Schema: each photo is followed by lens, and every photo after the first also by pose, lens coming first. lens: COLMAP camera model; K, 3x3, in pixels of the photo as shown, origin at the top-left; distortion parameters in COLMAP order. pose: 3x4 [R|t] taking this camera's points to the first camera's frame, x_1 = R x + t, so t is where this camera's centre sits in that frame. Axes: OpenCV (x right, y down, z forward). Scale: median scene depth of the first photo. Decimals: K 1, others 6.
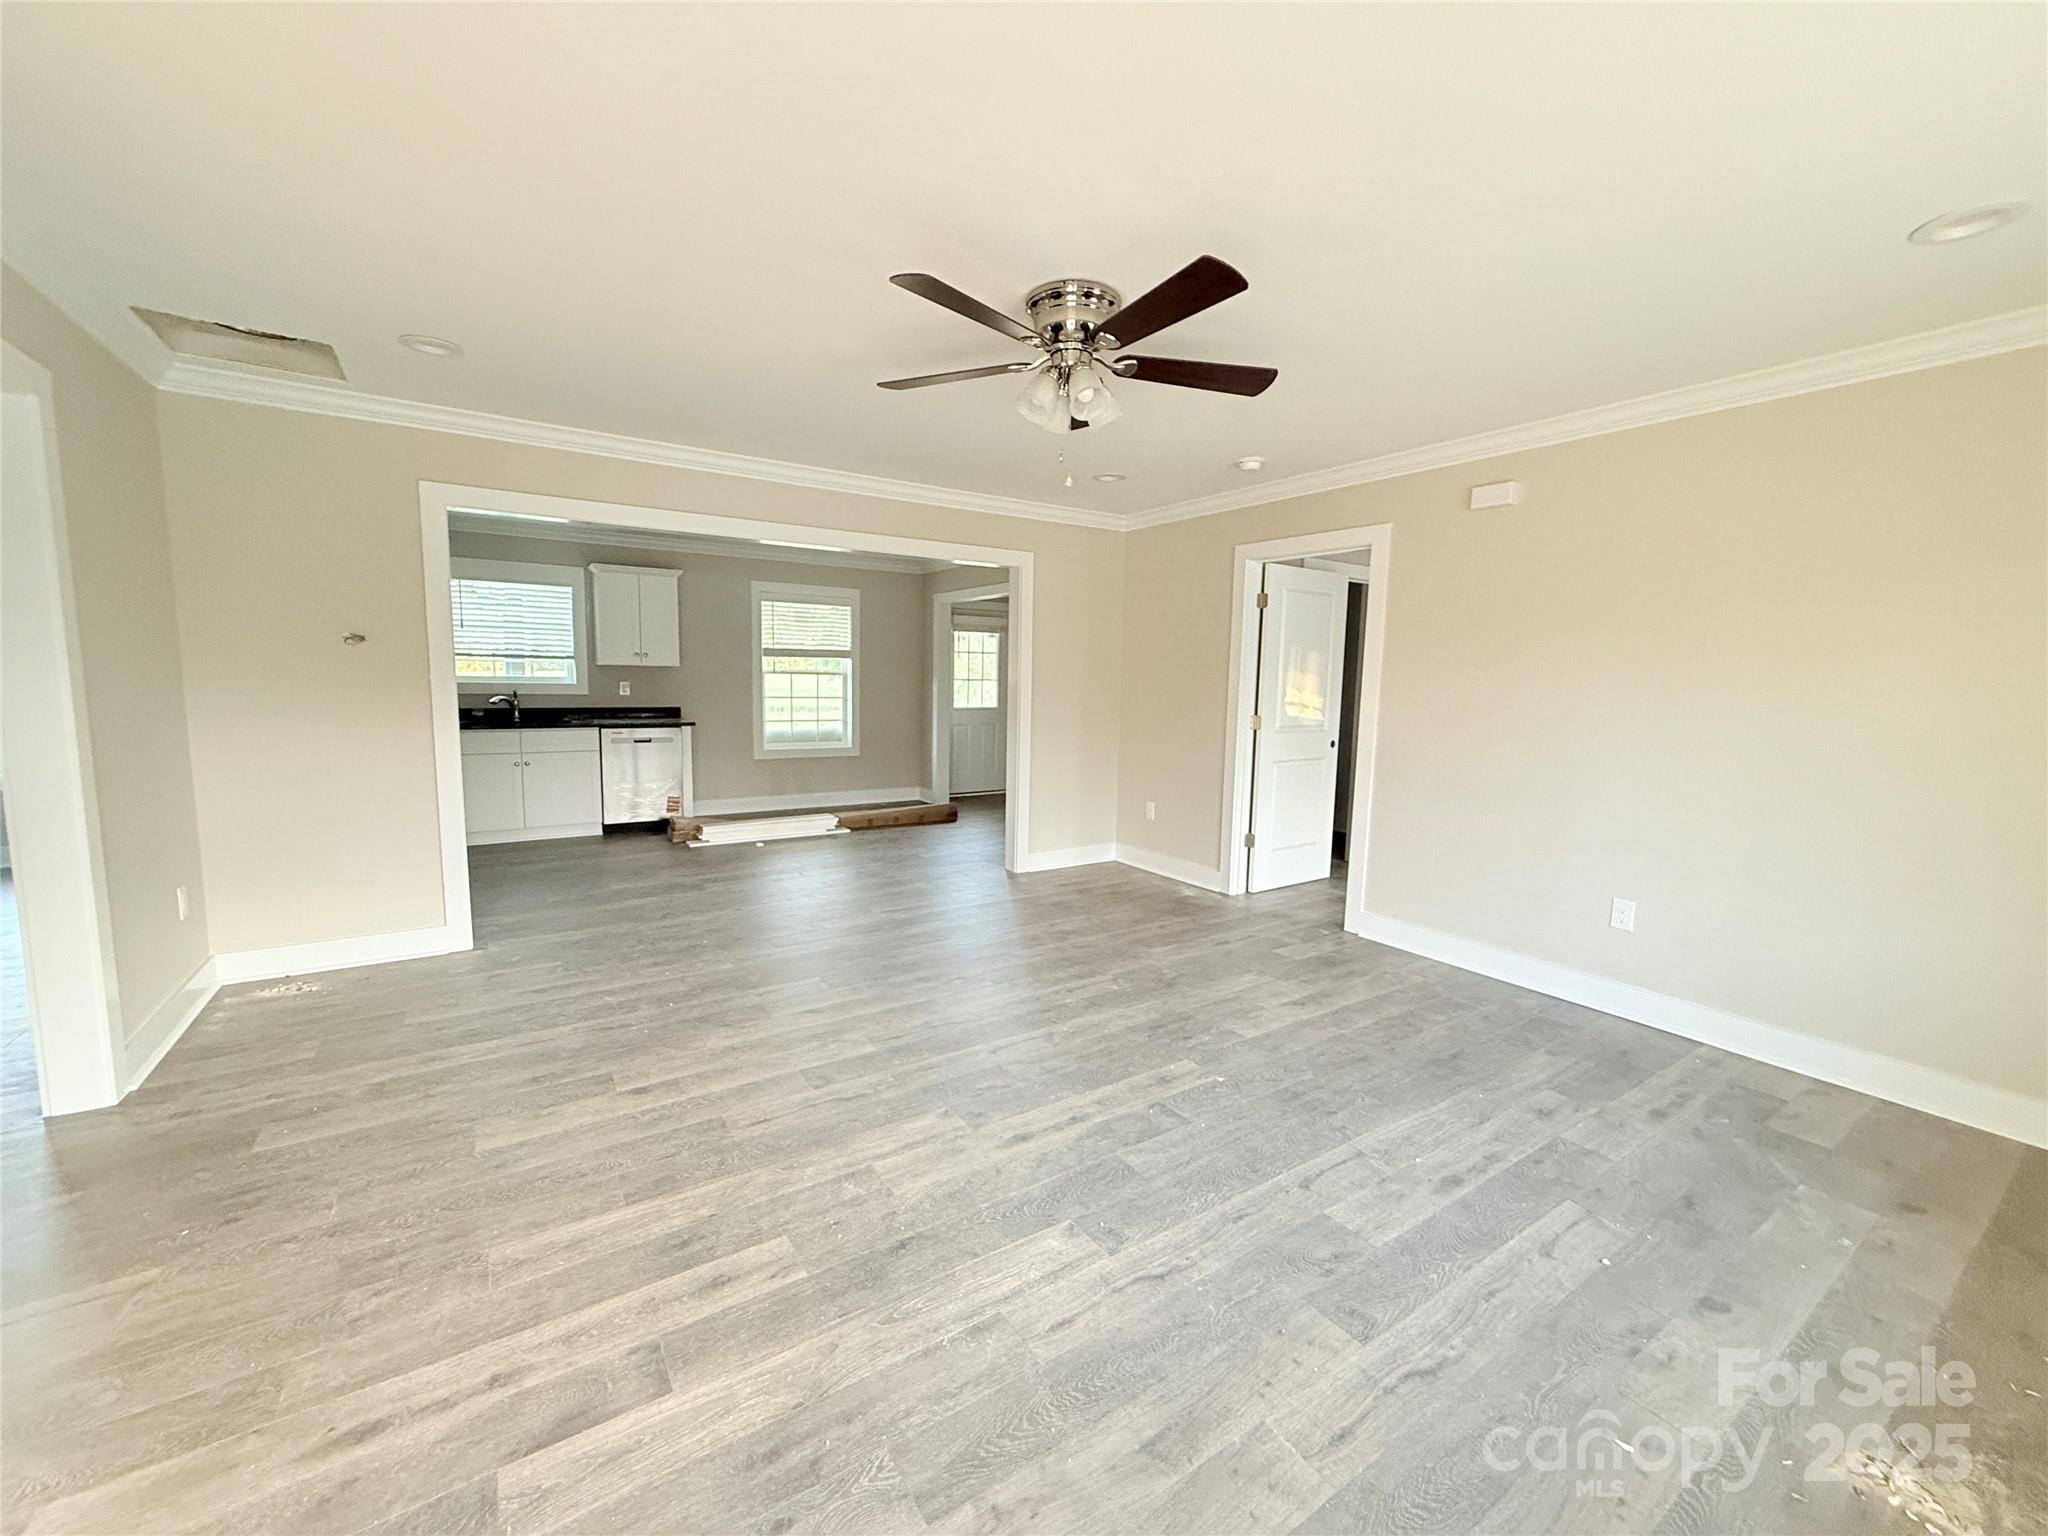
lens RADIAL K [[819.7, 0, 1016.6], [0, 819.7, 771.4], [0, 0, 1]] dist [0.000649, -0.000021]
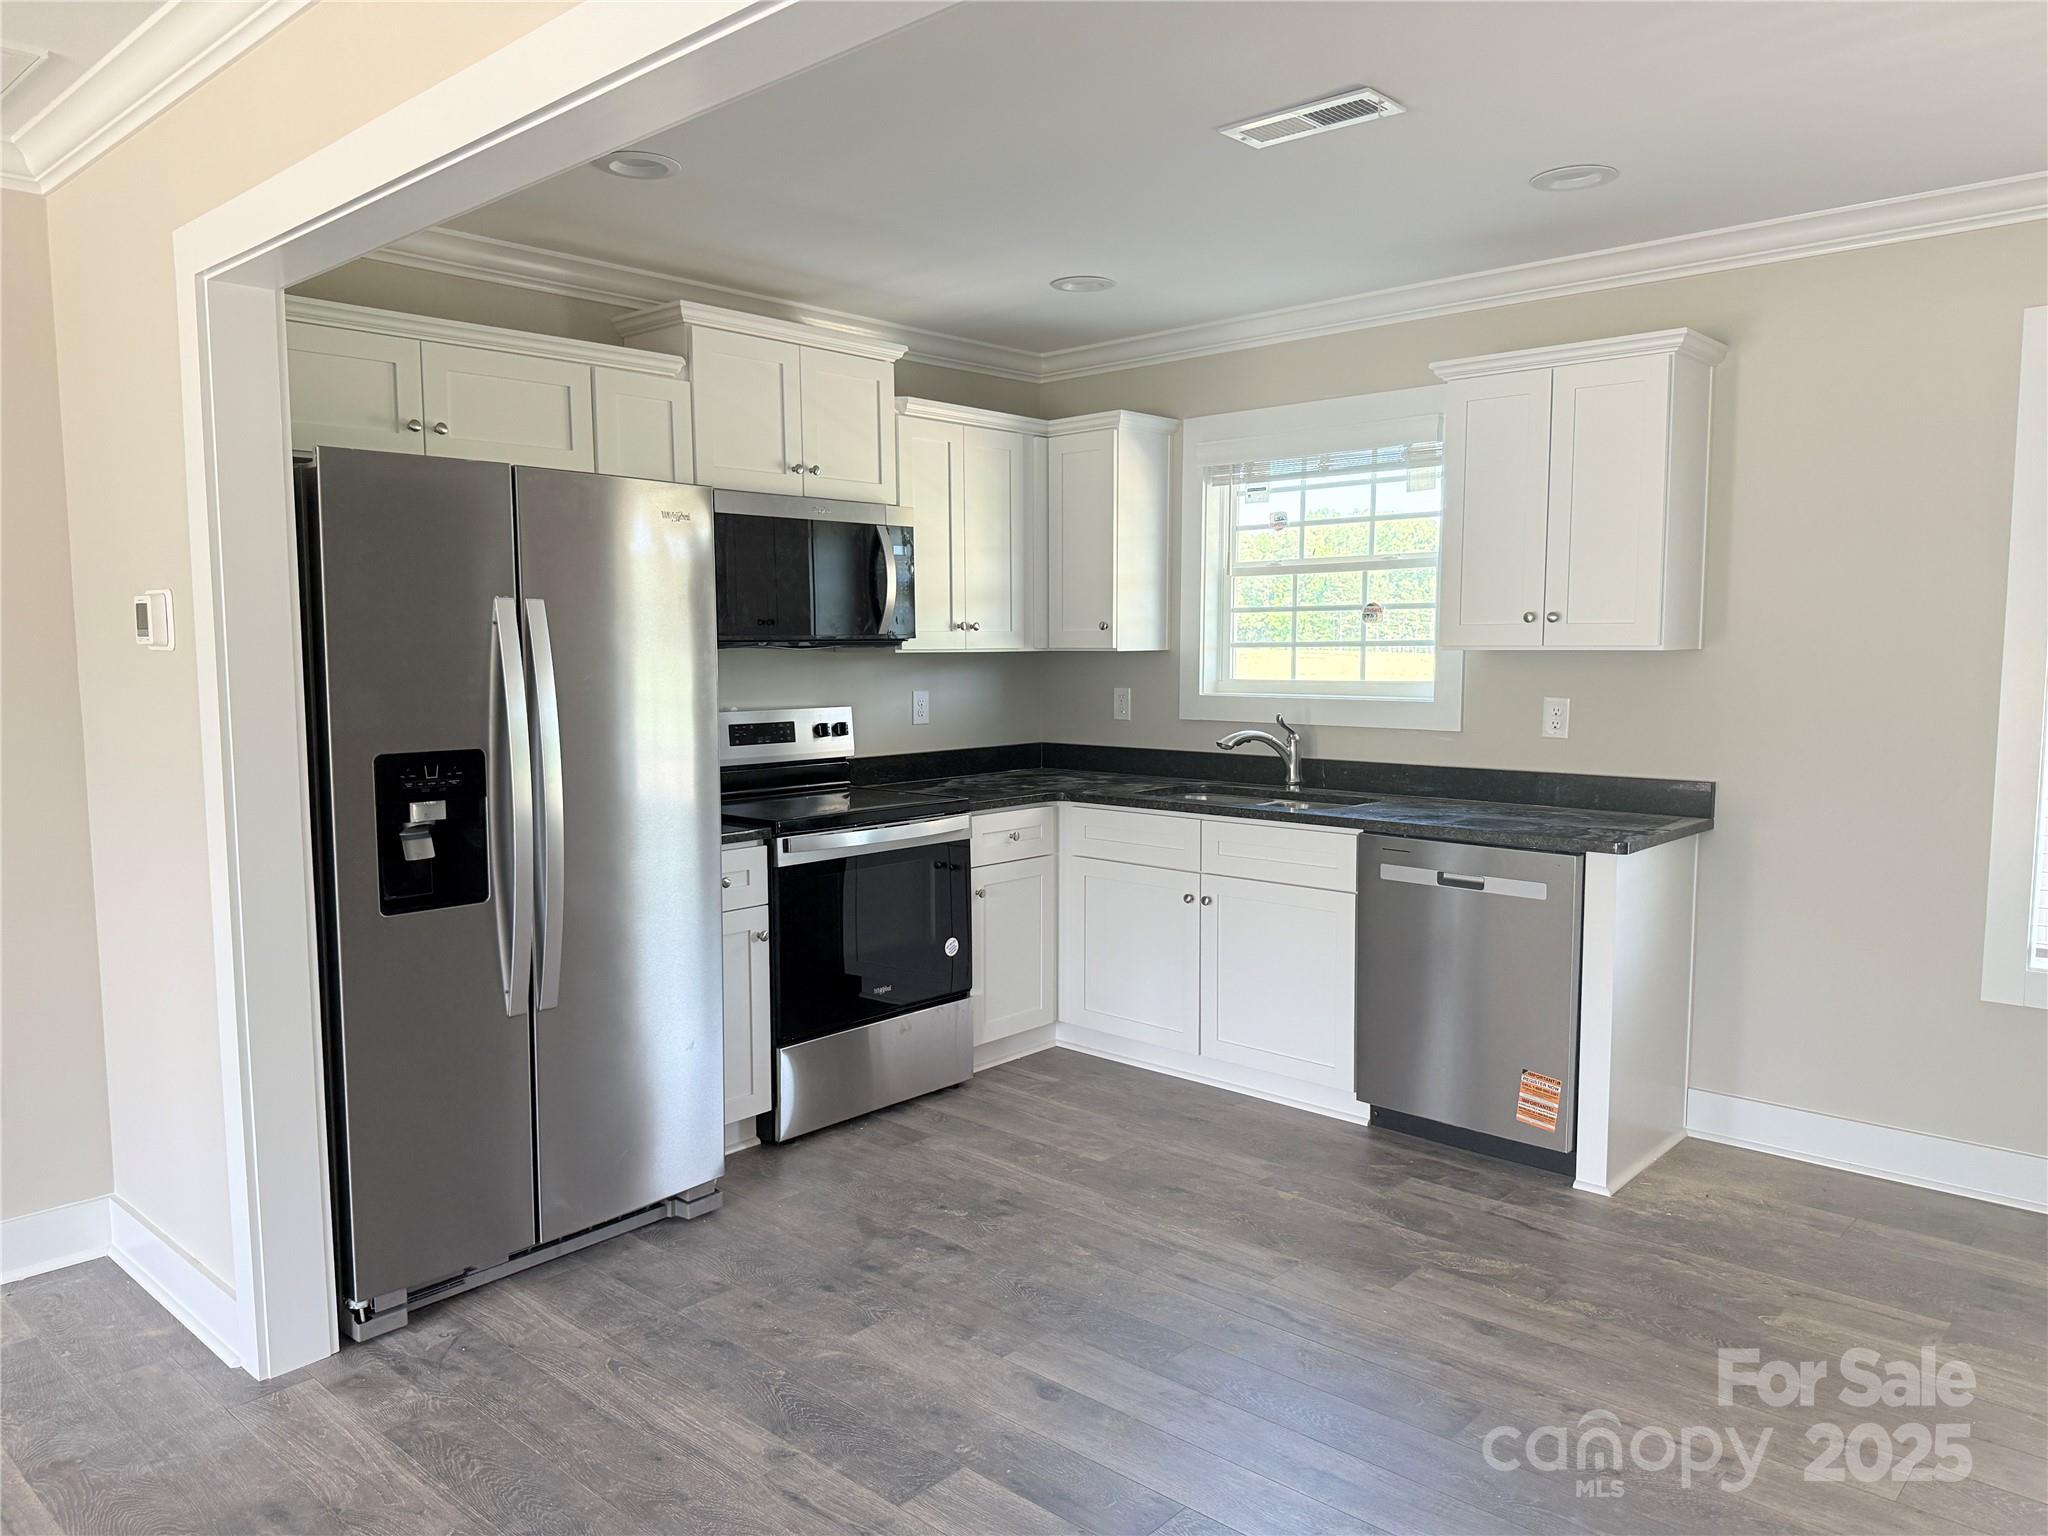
lens RADIAL K [[1449.5, 0, 1007.8], [0, 1449.5, 771.0], [0, 0, 1]] dist [0.001513, -0.026992]
pose [[0.235093, 0.064583, -0.969825, 0.132266], [-0.104133, 0.993721, 0.040931, -0.217986], [0.966379, 0.091368, 0.240342, 1.749474]]
